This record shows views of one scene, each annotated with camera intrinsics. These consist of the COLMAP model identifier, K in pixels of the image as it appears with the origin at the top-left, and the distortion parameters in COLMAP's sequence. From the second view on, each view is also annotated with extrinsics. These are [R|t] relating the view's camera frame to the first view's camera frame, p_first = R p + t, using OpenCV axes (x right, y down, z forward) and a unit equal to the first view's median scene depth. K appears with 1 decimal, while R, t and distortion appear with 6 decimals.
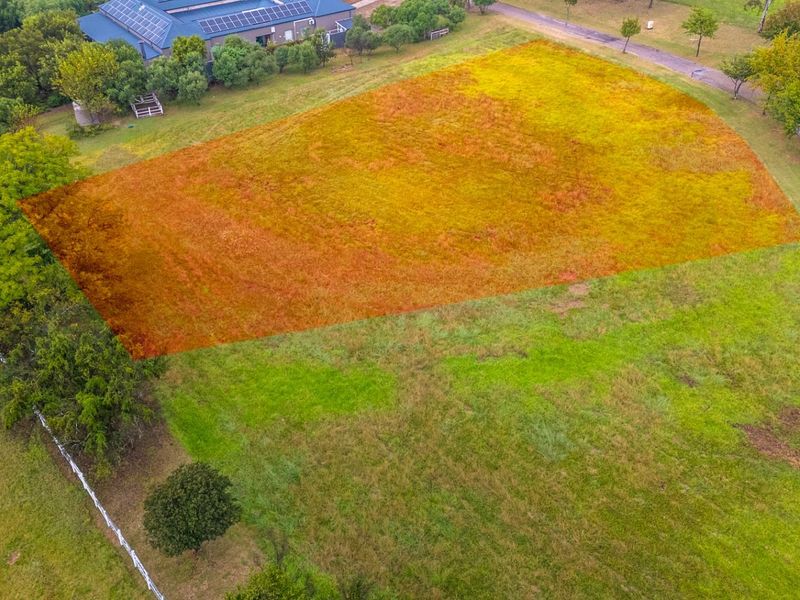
lens RADIAL K [[777.4, 0, 398.6], [0, 777.4, 308.5], [0, 0, 1]] dist [0.056573, 0.000000]
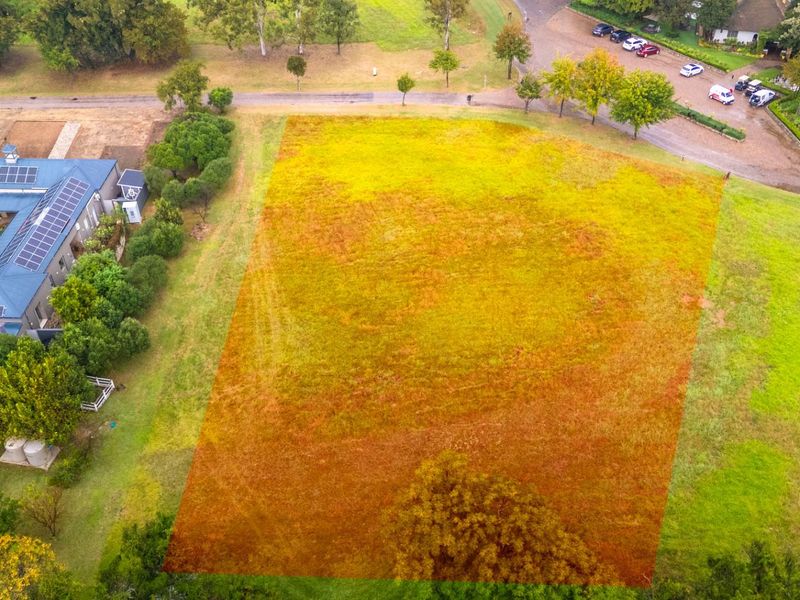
lens RADIAL K [[777.4, 0, 397.6], [0, 777.4, 292.7], [0, 0, 1]] dist [0.056573, 0.000000]
pose [[0.611603, -0.496206, 0.616215, -0.598352], [0.475086, 0.853151, 0.215469, -0.387385], [-0.632641, 0.160974, 0.757530, 0.243733]]
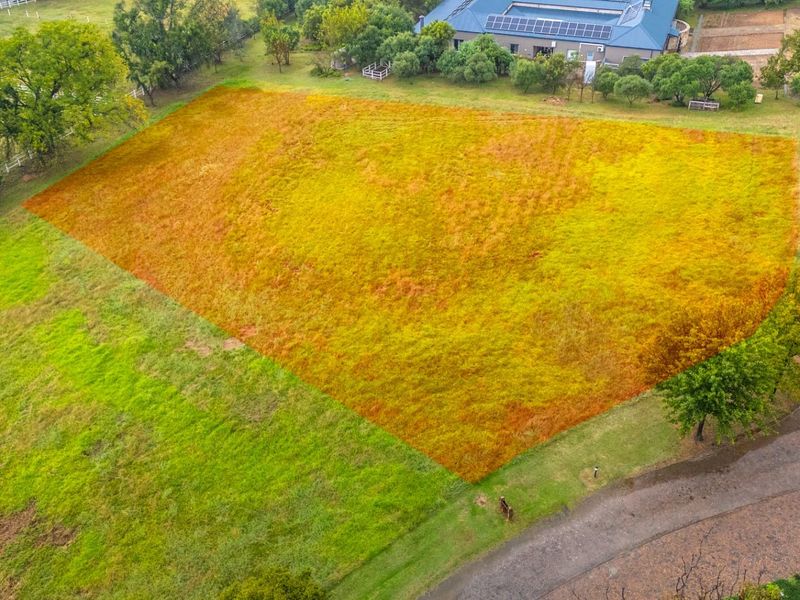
lens RADIAL K [[777.4, 0, 400.5], [0, 777.4, 303.3], [0, 0, 1]] dist [0.056573, 0.000000]
pose [[0.542852, 0.497498, -0.676615, 0.659650], [-0.493373, 0.840892, 0.222451, -0.259230], [0.679629, 0.213065, 0.701932, 0.335793]]
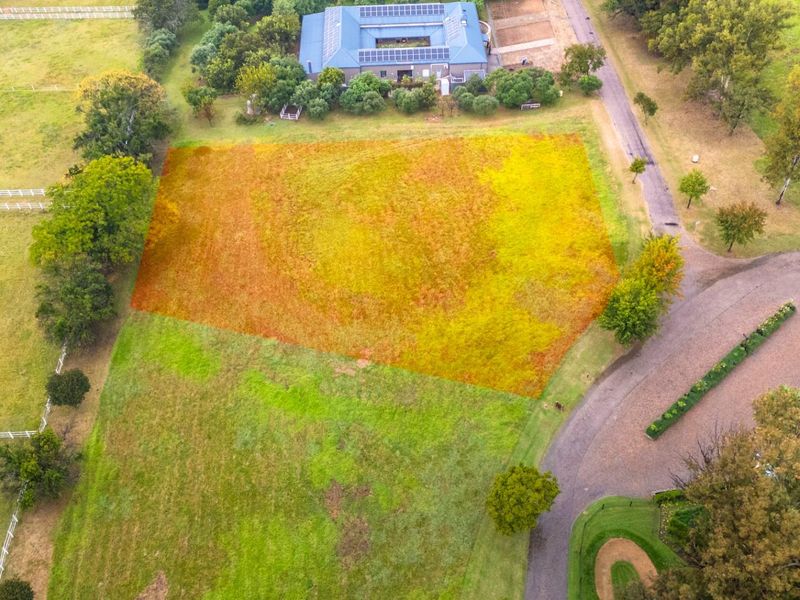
lens RADIAL K [[777.4, 0, 400.7], [0, 777.4, 301.8], [0, 0, 1]] dist [0.056573, 0.000000]
pose [[0.828470, 0.400292, -0.391667, 0.602298], [-0.325271, 0.913243, 0.245327, -0.383023], [0.455890, -0.075848, 0.886799, -0.239763]]
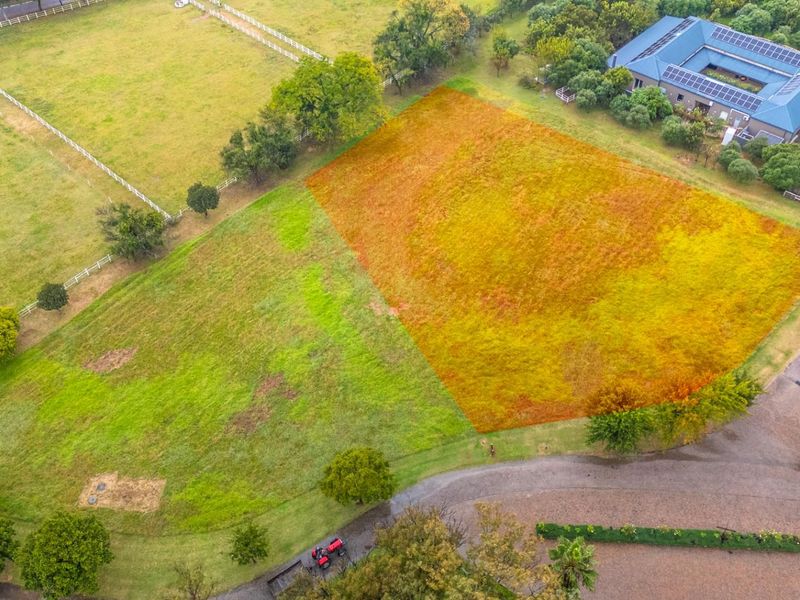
lens RADIAL K [[777.4, 0, 394.6], [0, 777.4, 294.2], [0, 0, 1]] dist [0.056573, 0.000000]
pose [[0.193756, 0.720075, -0.666297, 0.913695], [-0.570866, 0.635096, 0.520351, -0.635281], [0.797854, 0.279545, 0.534120, 0.080246]]
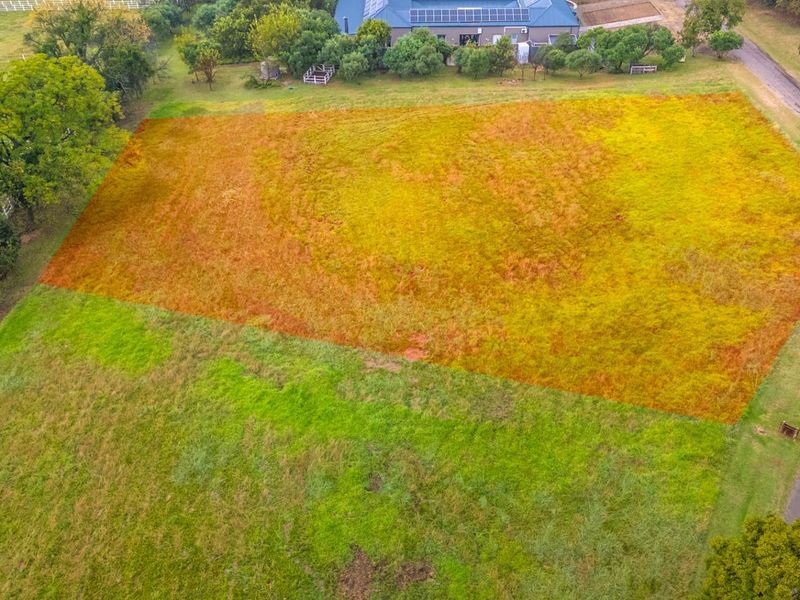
lens RADIAL K [[777.4, 0, 397.3], [0, 777.4, 306.6], [0, 0, 1]] dist [0.056573, 0.000000]
pose [[0.799846, 0.358363, -0.481479, 0.443258], [-0.356244, 0.929059, 0.099692, -0.112434], [0.483049, 0.091786, 0.870769, 0.139819]]
